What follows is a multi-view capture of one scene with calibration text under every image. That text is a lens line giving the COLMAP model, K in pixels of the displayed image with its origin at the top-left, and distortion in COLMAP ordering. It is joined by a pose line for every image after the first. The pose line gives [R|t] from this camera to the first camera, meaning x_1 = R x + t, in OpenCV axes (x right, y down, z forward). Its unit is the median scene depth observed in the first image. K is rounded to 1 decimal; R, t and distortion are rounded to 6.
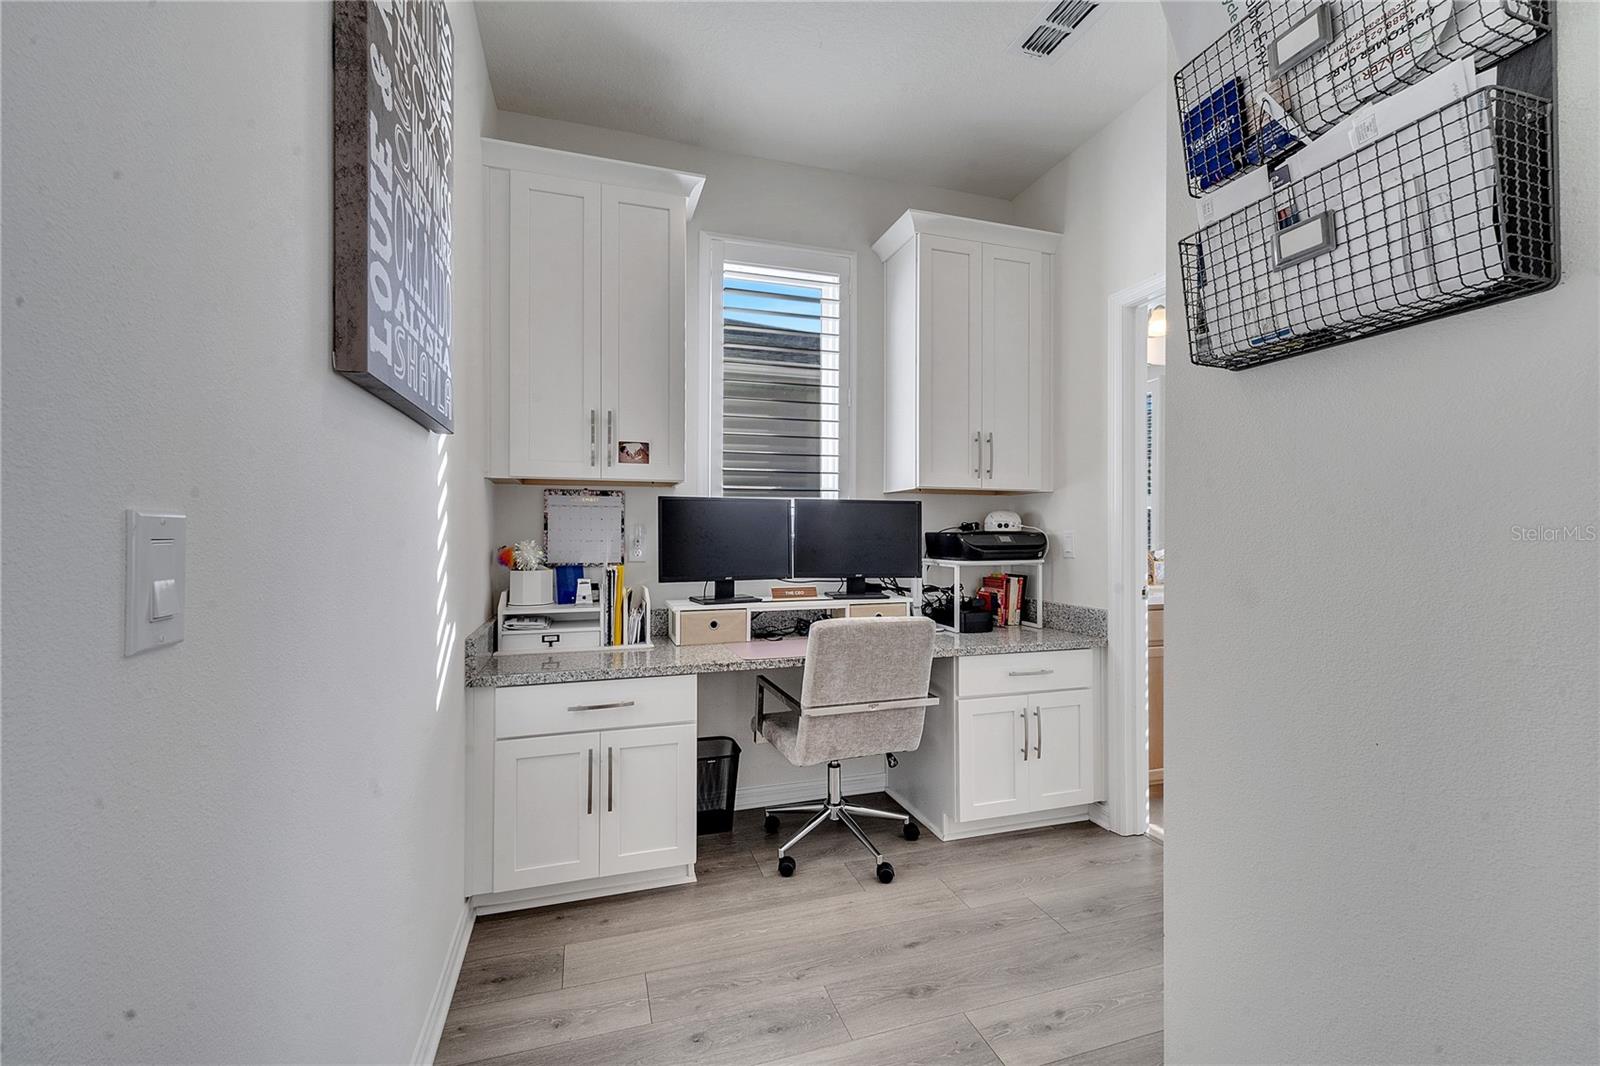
lens RADIAL K [[648.5, 0, 807.3], [0, 648.5, 530.6], [0, 0, 1]] dist [0.008715, -0.003422]
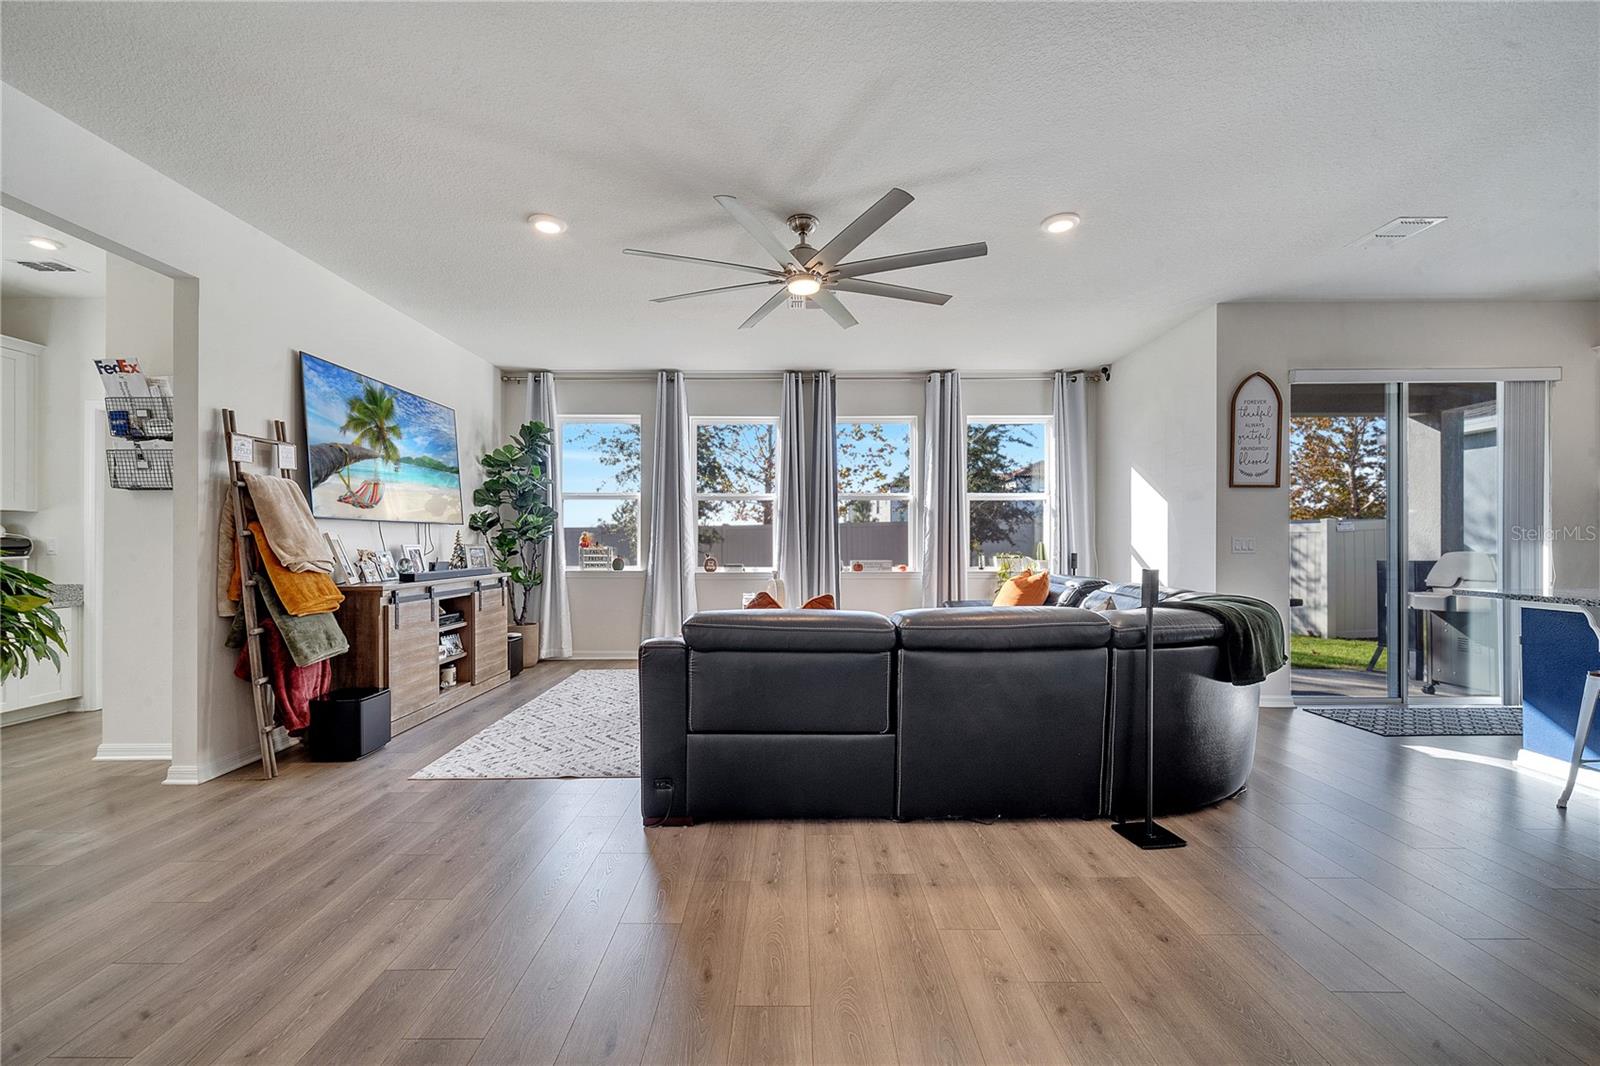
lens RADIAL K [[648.5, 0, 797.7], [0, 648.5, 538.7], [0, 0, 1]] dist [0.008715, -0.003422]
pose [[0.315647, 0.002855, 0.948872, -0.586644], [-0.003422, 0.999992, -0.001871, -0.000062], [-0.948871, -0.002656, 0.315654, -1.355108]]
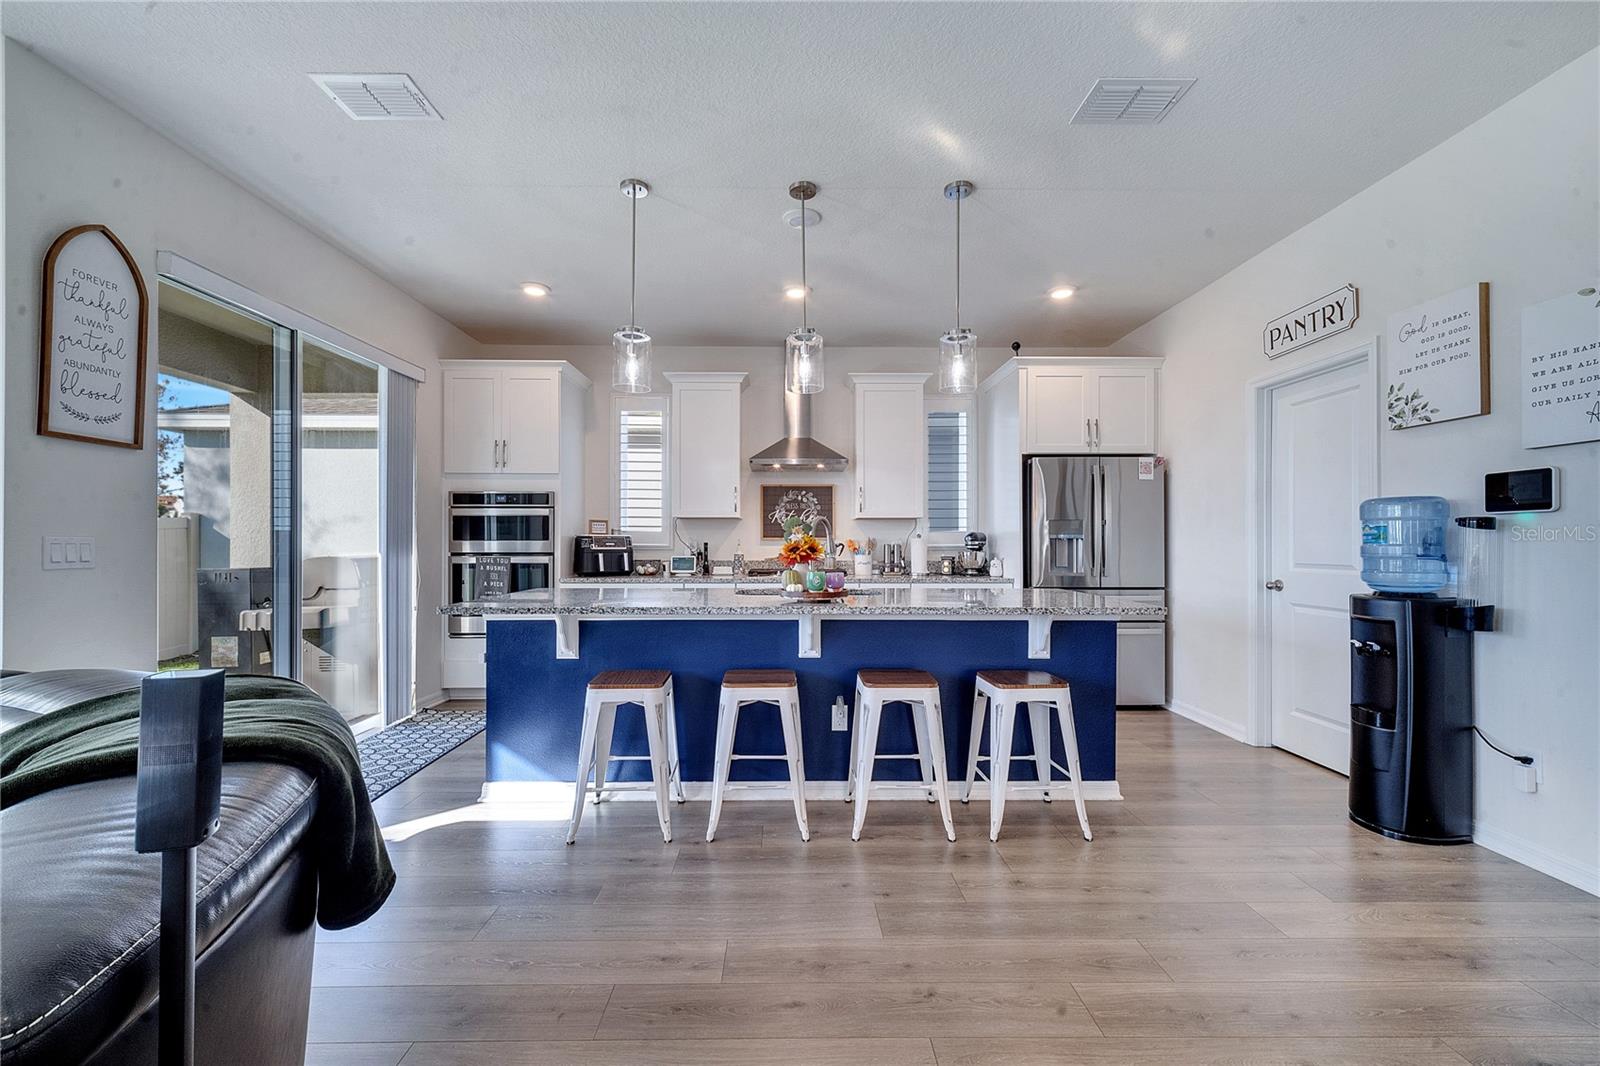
lens RADIAL K [[648.5, 0, 792.0], [0, 648.5, 543.7], [0, 0, 1]] dist [0.008715, -0.003422]
pose [[-0.951167, -0.001696, 0.308671, 0.266658], [-0.002697, 0.999992, -0.002816, -0.003338], [-0.308664, -0.003511, -0.951165, -1.399120]]
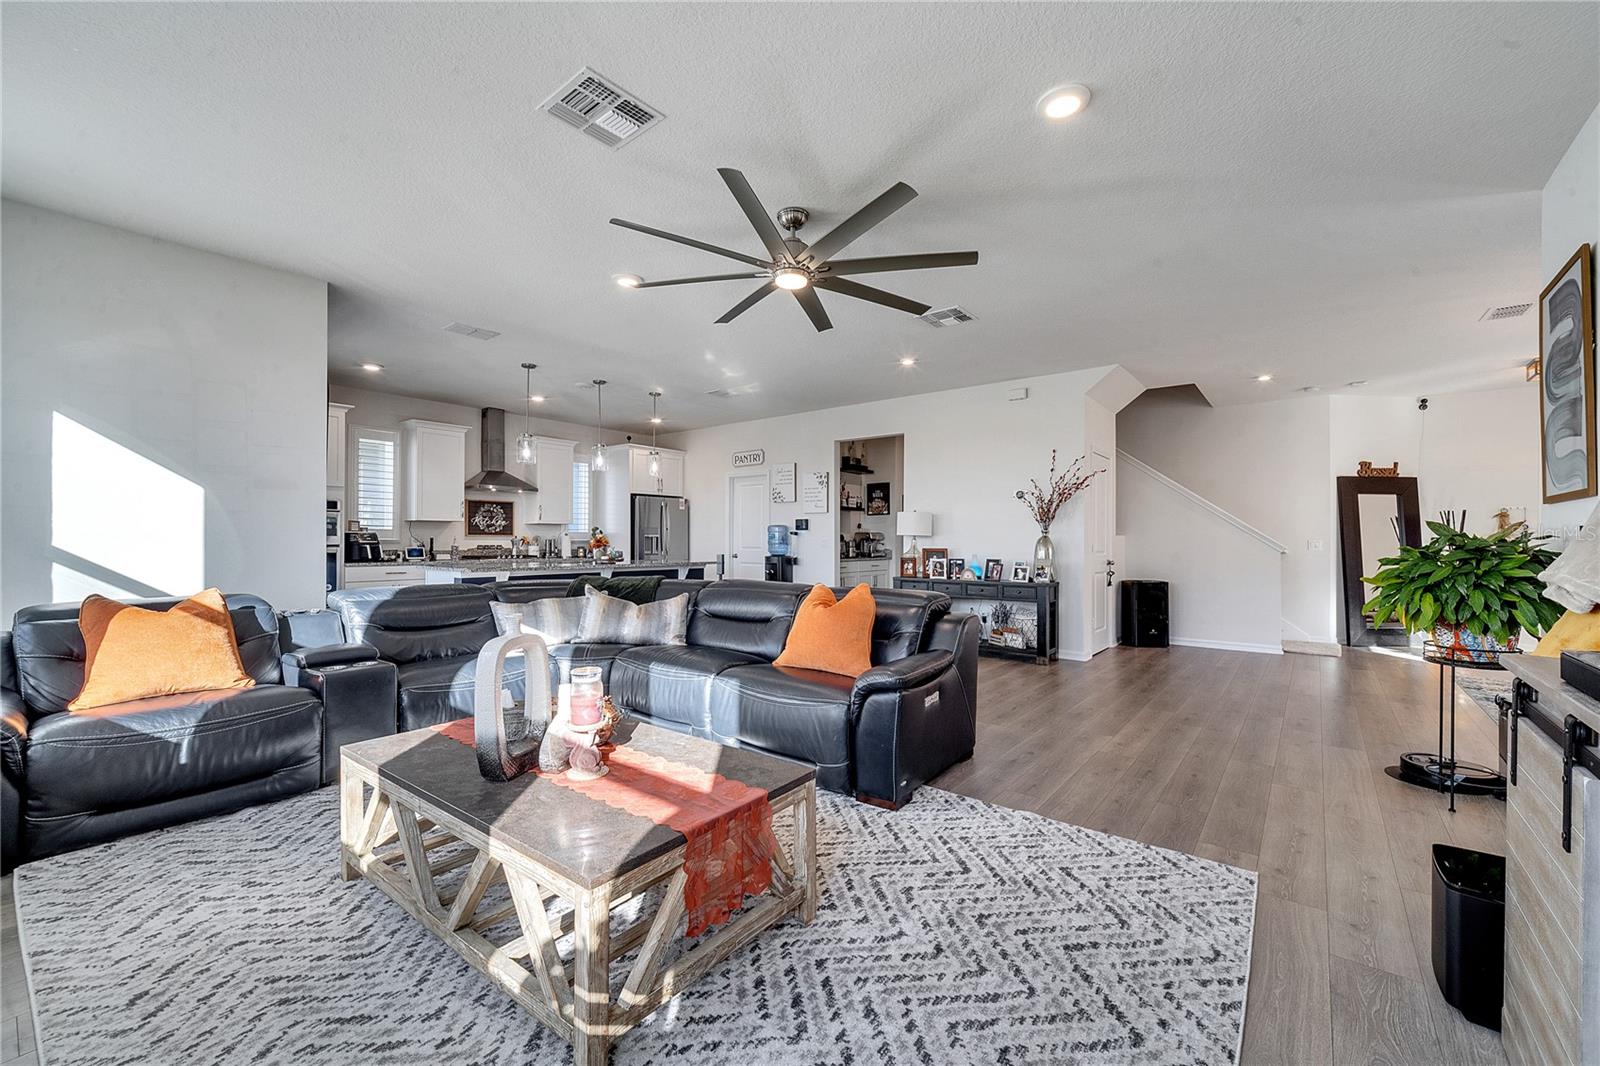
lens RADIAL K [[648.5, 0, 794.6], [0, 648.5, 535.9], [0, 0, 1]] dist [0.008715, -0.003422]
pose [[-0.840915, -0.007620, -0.541113, 1.404116], [-0.001923, 0.999937, -0.011094, 0.009415], [0.541163, -0.008289, -0.840877, 0.173318]]
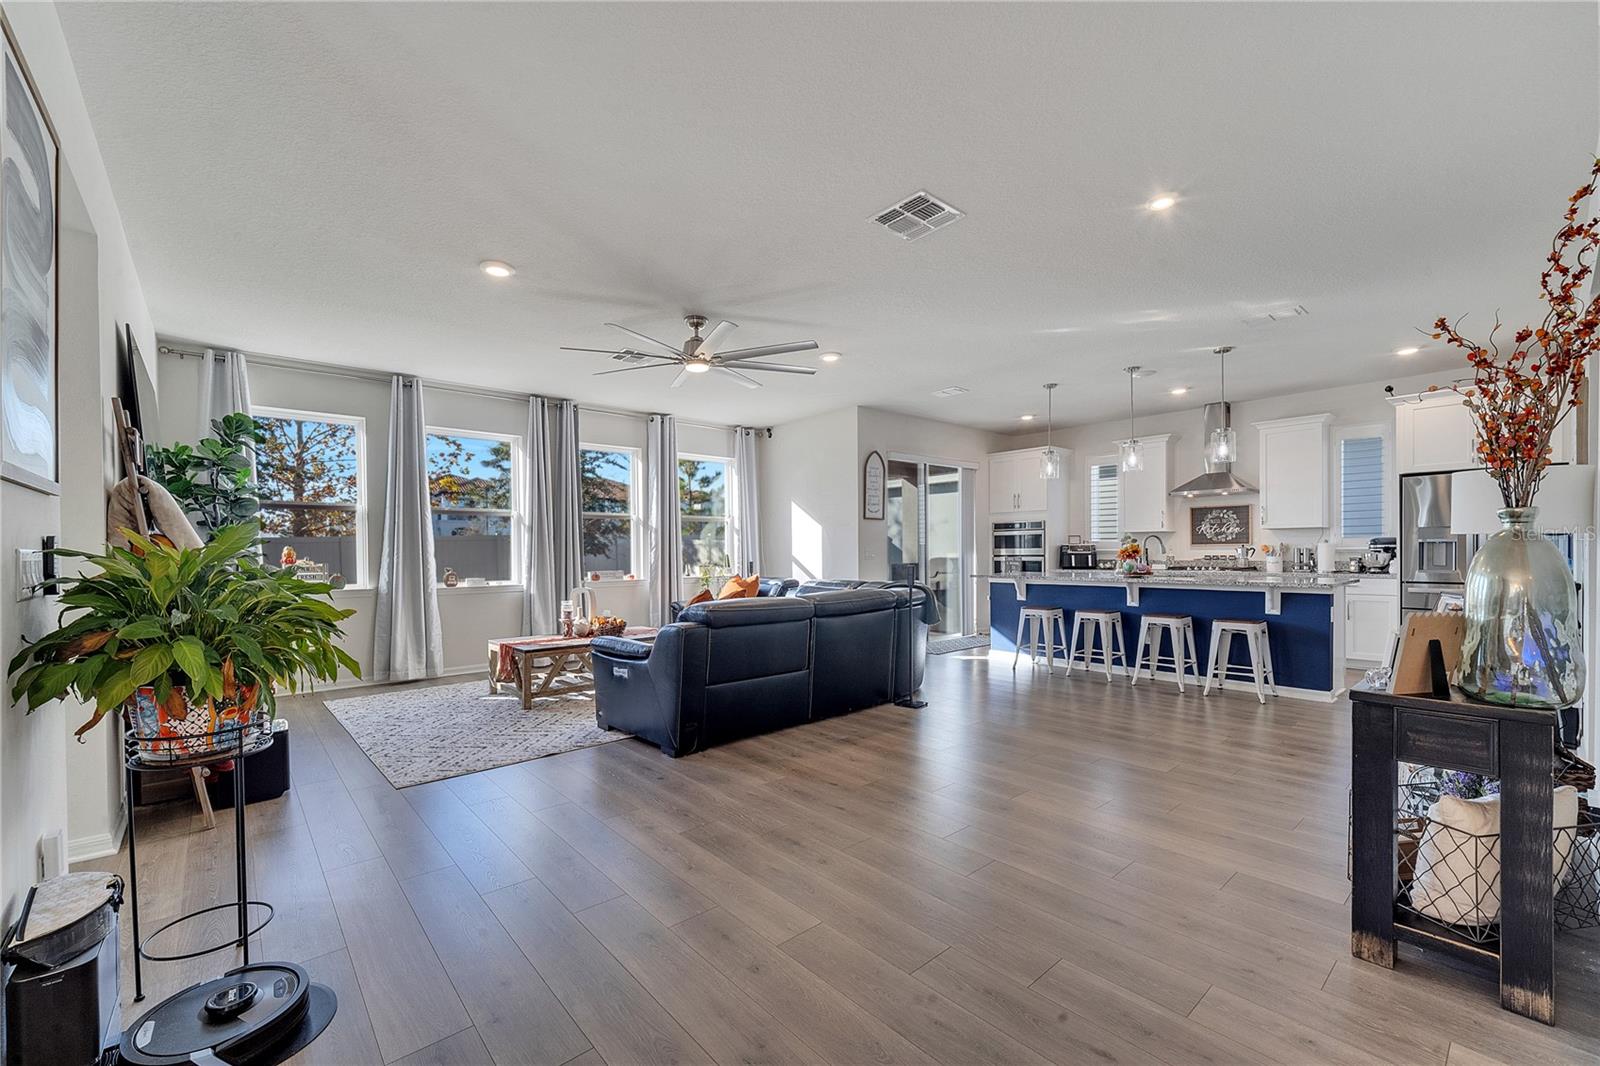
lens RADIAL K [[648.5, 0, 790.0], [0, 648.5, 565.1], [0, 0, 1]] dist [0.008715, -0.003422]
pose [[-0.378860, -0.016597, 0.925305, -1.115266], [0.004544, 0.999794, 0.019794, -0.000233], [-0.925443, 0.011704, -0.378706, -0.481806]]
